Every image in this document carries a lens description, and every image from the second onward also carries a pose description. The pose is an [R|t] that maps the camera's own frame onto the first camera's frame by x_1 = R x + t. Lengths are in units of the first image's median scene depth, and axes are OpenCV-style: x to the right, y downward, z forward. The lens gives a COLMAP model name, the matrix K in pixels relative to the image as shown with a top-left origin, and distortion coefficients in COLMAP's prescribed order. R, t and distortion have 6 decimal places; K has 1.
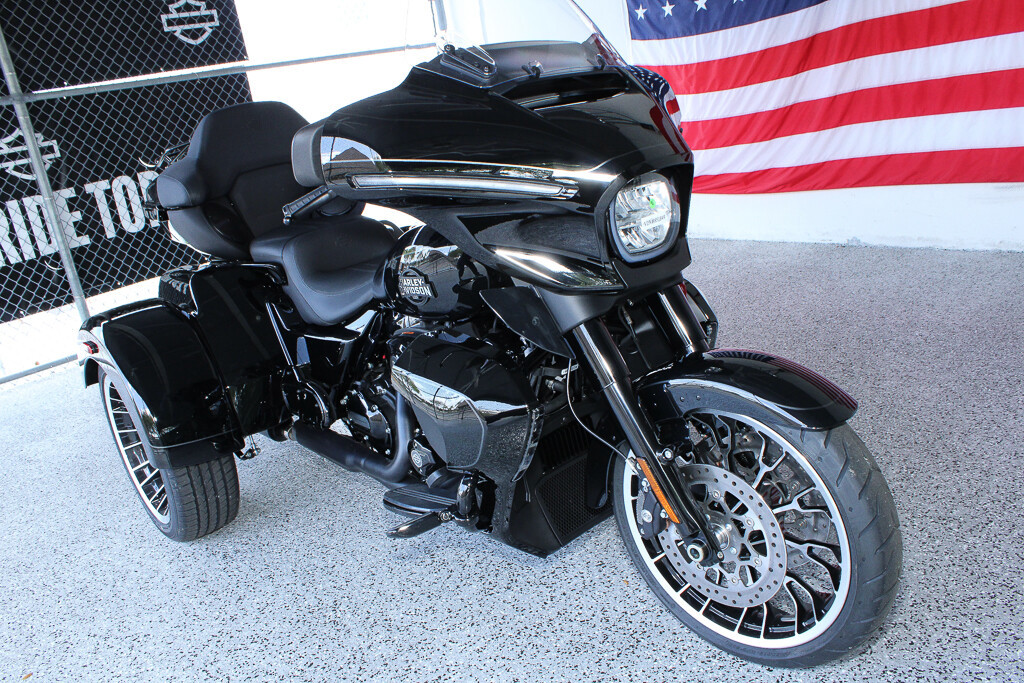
lens RADIAL K [[893.7, 0, 507.5], [0, 893.7, 319.6], [0, 0, 1]] dist [-0.200081, 0.244793]
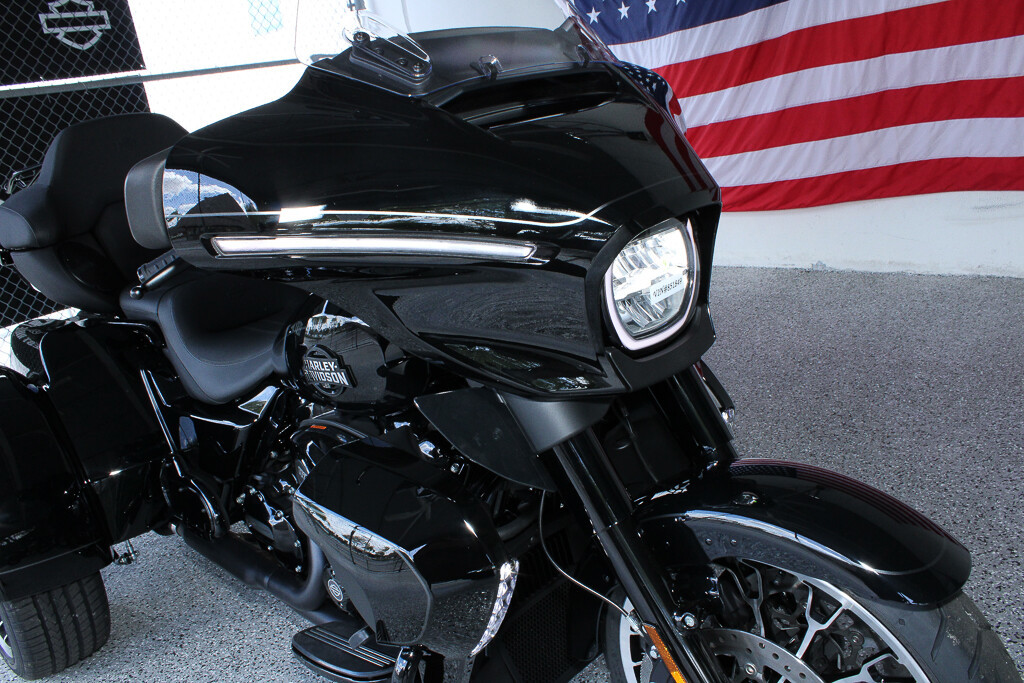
lens RADIAL K [[886.8, 0, 512.0], [0, 886.8, 341.5], [0, 0, 1]] dist [-0.127934, 0.115596]
pose [[0.995792, -0.021009, 0.089197, -0.005921], [0.020064, 0.999733, 0.011476, -0.025293], [-0.089414, -0.009638, 0.995948, 0.103869]]
